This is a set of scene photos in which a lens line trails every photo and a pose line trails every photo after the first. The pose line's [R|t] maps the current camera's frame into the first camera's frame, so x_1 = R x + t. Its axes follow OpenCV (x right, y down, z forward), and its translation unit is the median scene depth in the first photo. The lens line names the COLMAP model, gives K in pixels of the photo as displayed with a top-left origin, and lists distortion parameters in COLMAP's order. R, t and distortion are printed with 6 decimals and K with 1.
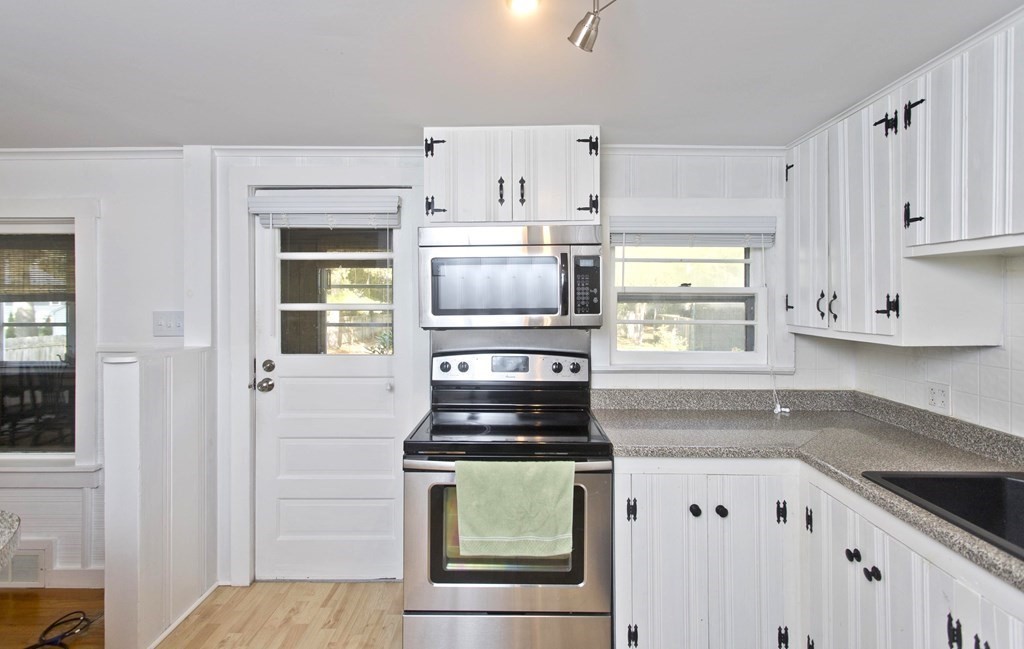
lens RADIAL K [[483.7, 0, 519.4], [0, 483.7, 291.8], [0, 0, 1]] dist [0.000200, 0.001144]
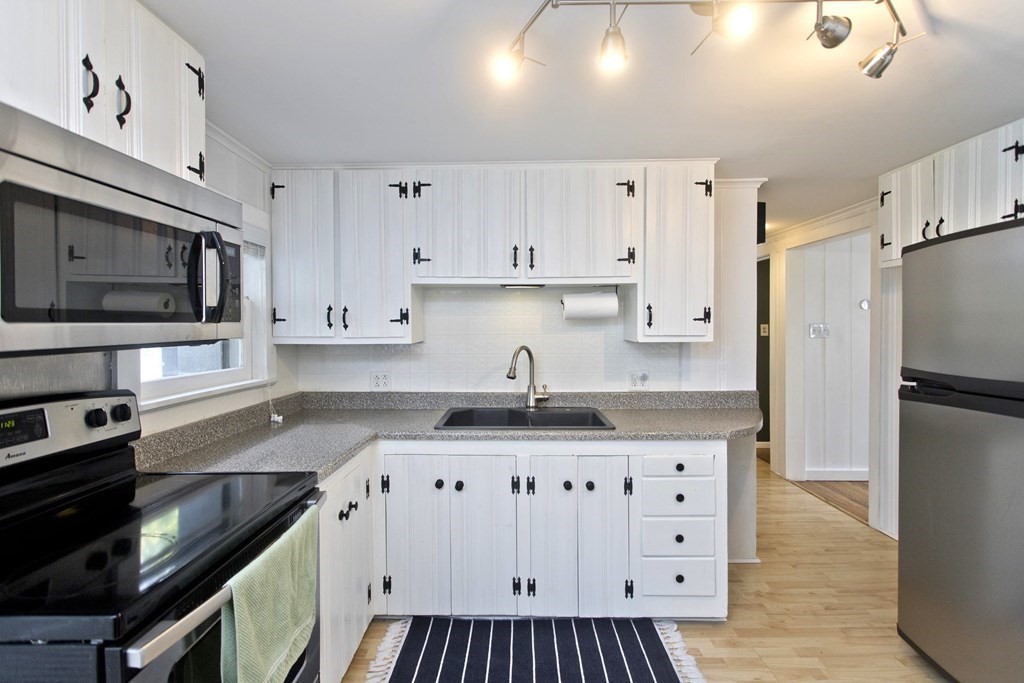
lens RADIAL K [[491.2, 0, 505.2], [0, 491.2, 313.7], [0, 0, 1]] dist [0.000374, 0.001632]
pose [[0.006727, 0.027357, 0.999603, -0.598348], [-0.011716, 0.999559, -0.027277, 0.049551], [-0.999909, -0.011528, 0.007045, 0.598017]]
